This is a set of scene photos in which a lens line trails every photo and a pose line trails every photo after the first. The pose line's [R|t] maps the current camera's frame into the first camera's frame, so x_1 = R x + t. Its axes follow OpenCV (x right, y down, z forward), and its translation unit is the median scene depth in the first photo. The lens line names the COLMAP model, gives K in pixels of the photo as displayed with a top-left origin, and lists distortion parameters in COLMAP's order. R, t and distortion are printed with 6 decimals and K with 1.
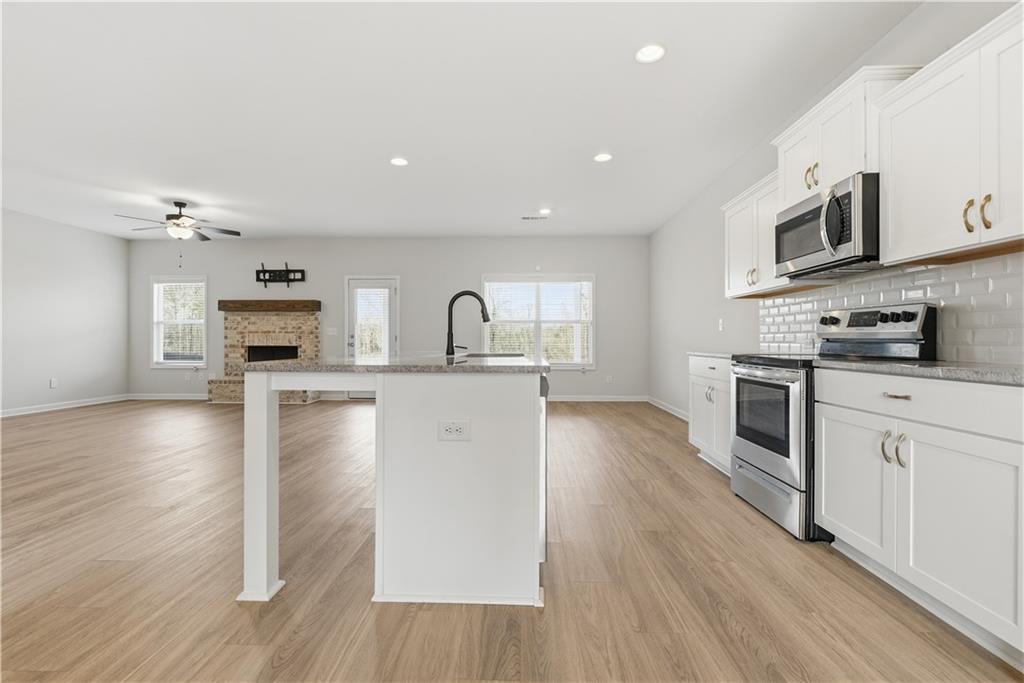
lens RADIAL K [[459.6, 0, 489.5], [0, 459.6, 334.9], [0, 0, 1]] dist [-0.008565, 0.002827]
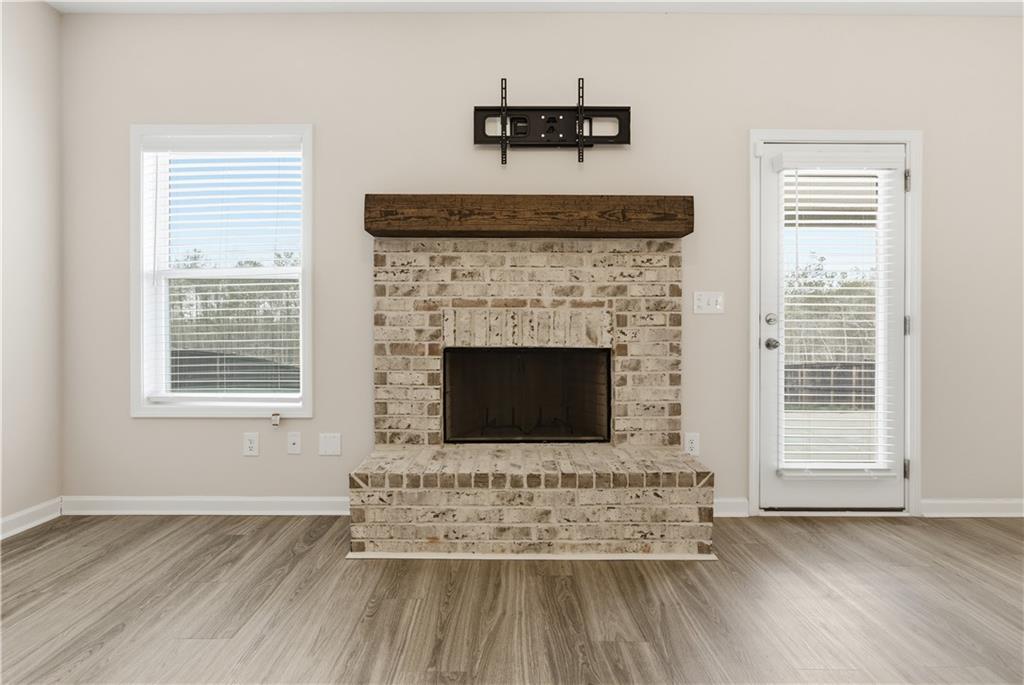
lens RADIAL K [[459.6, 0, 501.5], [0, 459.6, 339.8], [0, 0, 1]] dist [-0.008565, 0.002827]
pose [[0.999216, 0.002487, 0.039507, -0.504915], [-0.002886, 0.999945, 0.010052, 0.015334], [-0.039480, -0.010158, 0.999169, 0.685563]]
